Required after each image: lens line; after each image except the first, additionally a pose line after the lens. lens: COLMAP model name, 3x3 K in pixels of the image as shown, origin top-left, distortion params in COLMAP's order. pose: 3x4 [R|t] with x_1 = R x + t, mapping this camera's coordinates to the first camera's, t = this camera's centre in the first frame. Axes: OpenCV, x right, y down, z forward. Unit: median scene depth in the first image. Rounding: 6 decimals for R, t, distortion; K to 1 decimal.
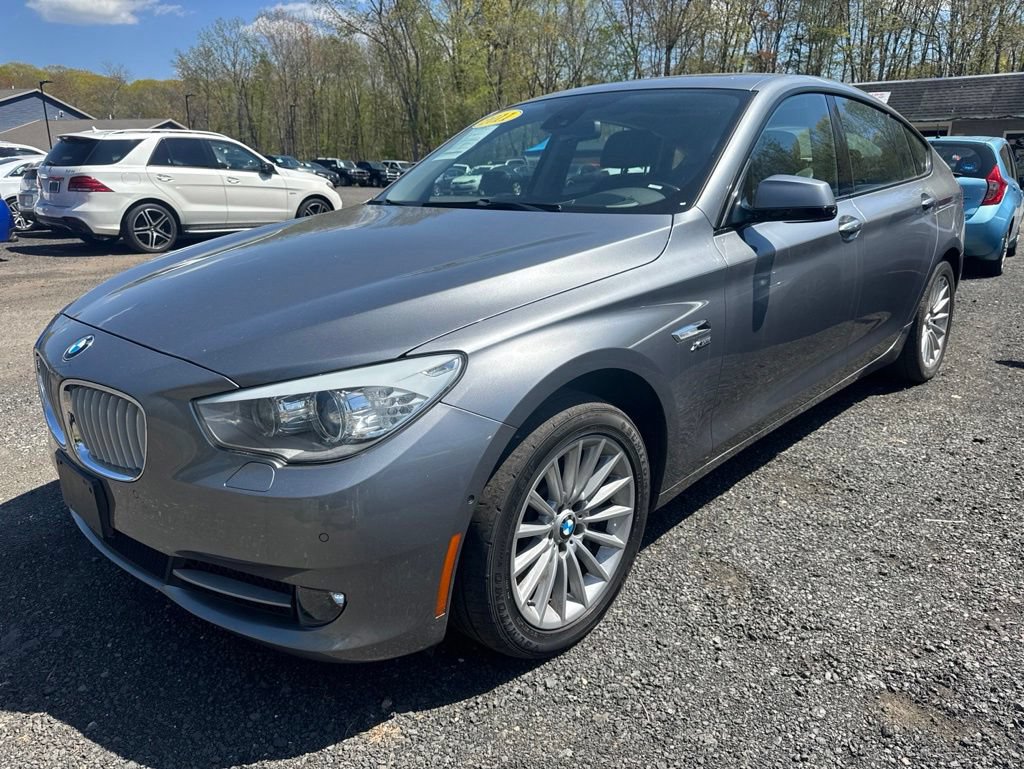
lens RADIAL K [[726.2, 0, 512.9], [0, 726.2, 388.9], [0, 0, 1]] dist [0.004430, -0.002842]
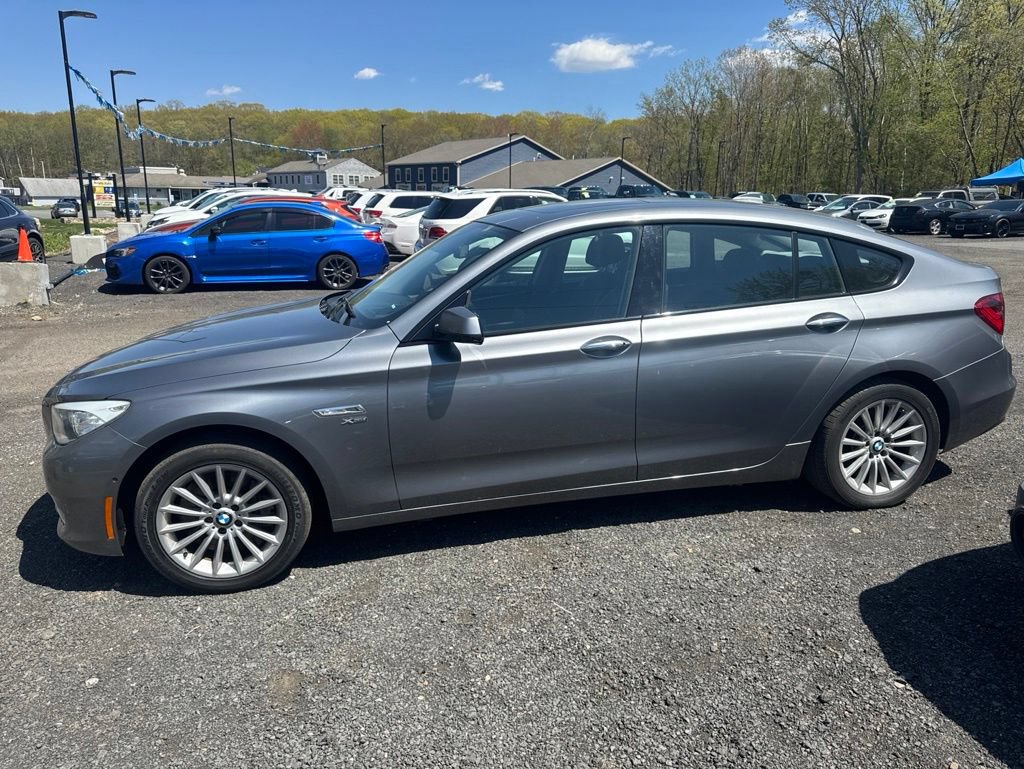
lens RADIAL K [[722.9, 0, 518.9], [0, 722.9, 389.2], [0, 0, 1]] dist [0.094535, -0.137199]
pose [[0.836056, 0.141824, -0.529997, 0.271400], [-0.161235, 0.986868, 0.009737, -0.040391], [0.524418, 0.077314, 0.847944, -0.011282]]
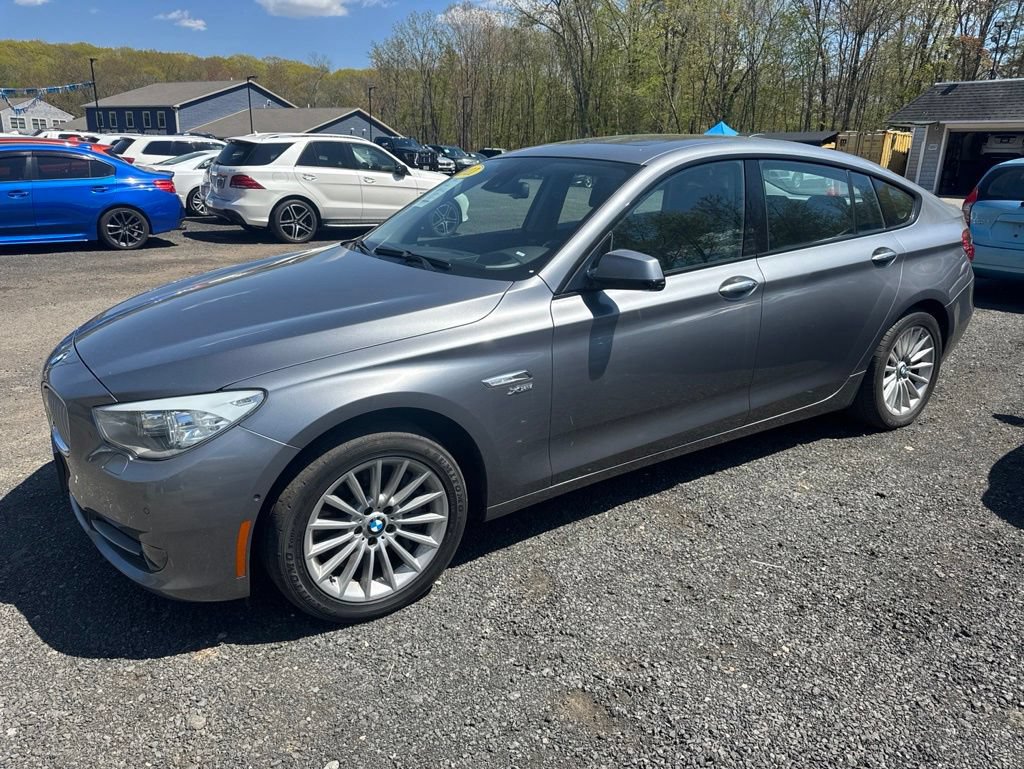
lens RADIAL K [[721.2, 0, 512.0], [0, 721.2, 384.5], [0, 0, 1]] dist [0.027115, -0.025364]
pose [[0.973025, 0.085994, -0.214076, 0.105931], [-0.083296, 0.996291, 0.021609, -0.020255], [0.215140, -0.003195, 0.976578, -0.038445]]
